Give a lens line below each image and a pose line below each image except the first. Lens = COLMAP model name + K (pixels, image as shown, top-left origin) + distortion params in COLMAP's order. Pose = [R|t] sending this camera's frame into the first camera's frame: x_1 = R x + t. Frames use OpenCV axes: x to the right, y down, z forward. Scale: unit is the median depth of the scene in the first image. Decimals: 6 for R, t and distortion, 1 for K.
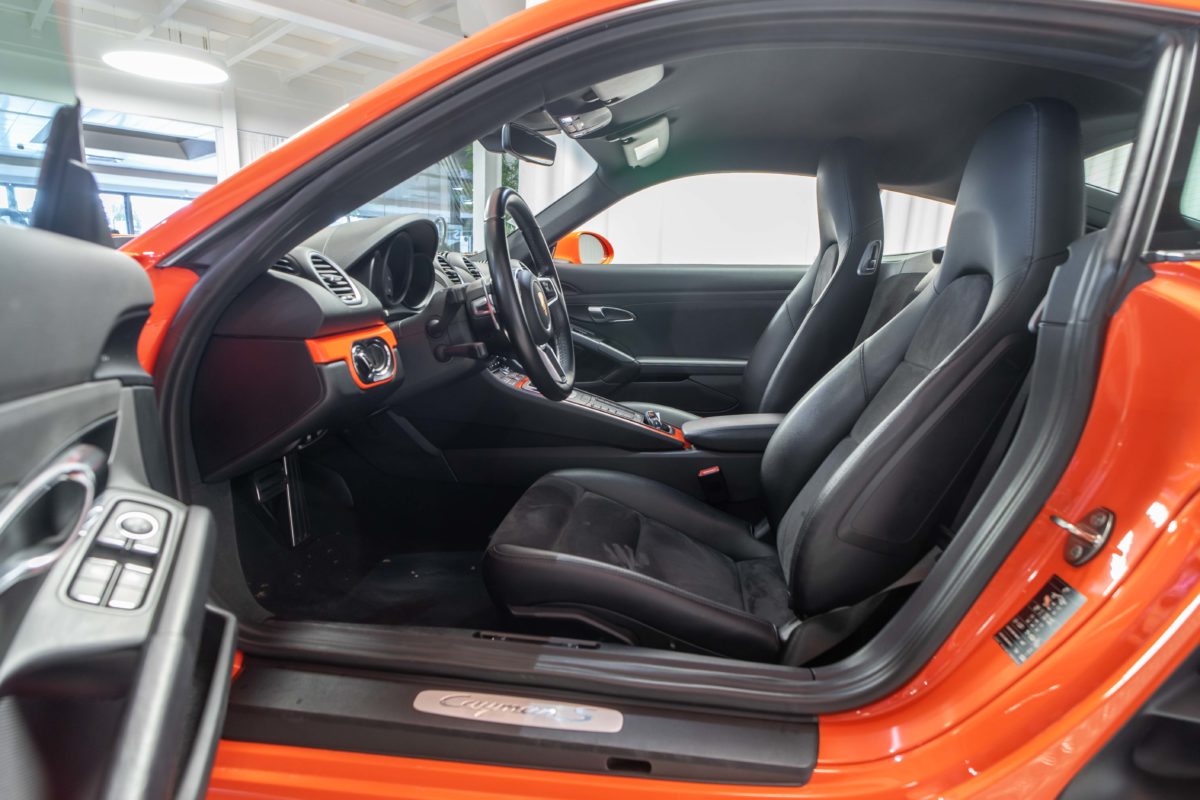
lens RADIAL K [[627.1, 0, 600.5], [0, 627.1, 408.0], [0, 0, 1]] dist [0.000536, -0.000627]
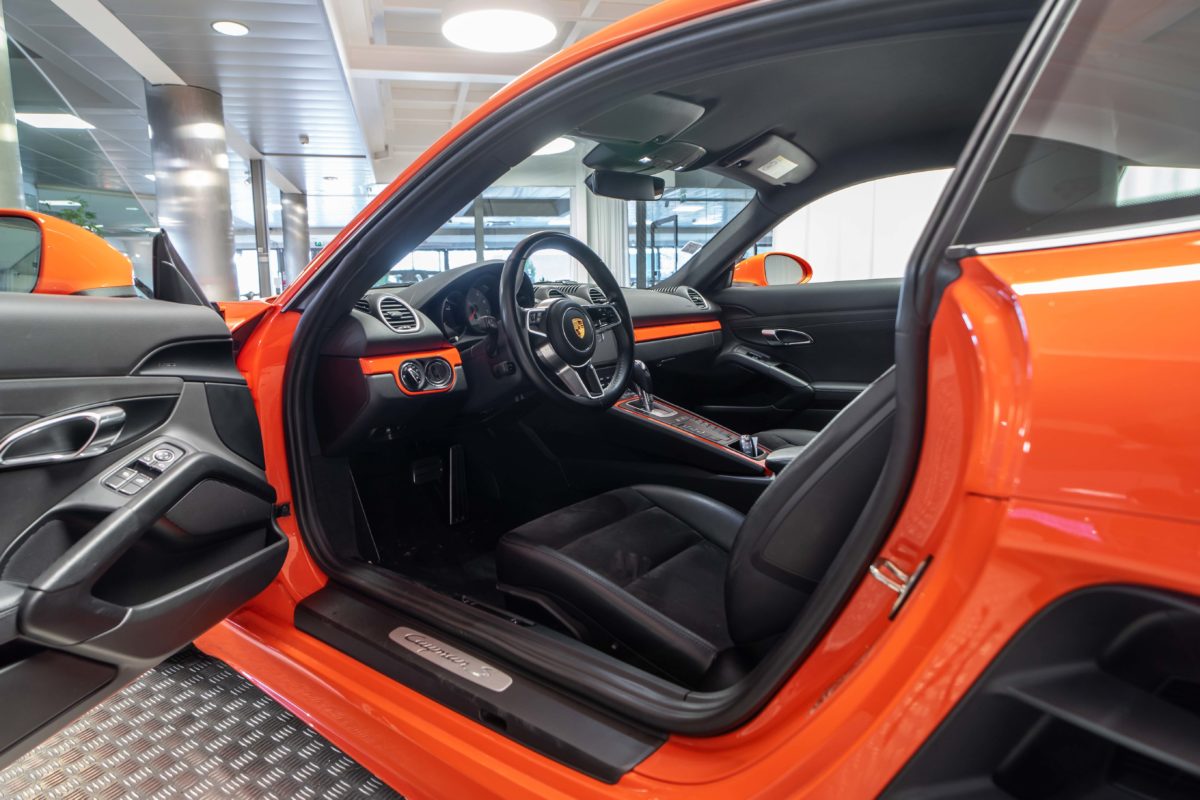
lens RADIAL K [[665.2, 0, 602.6], [0, 665.2, 398.7], [0, 0, 1]] dist [0.001752, -0.003361]
pose [[0.849764, 0.027560, -0.526443, 0.468497], [-0.061185, 0.997040, -0.046566, 0.011522], [0.523601, 0.071781, 0.848934, 0.008914]]
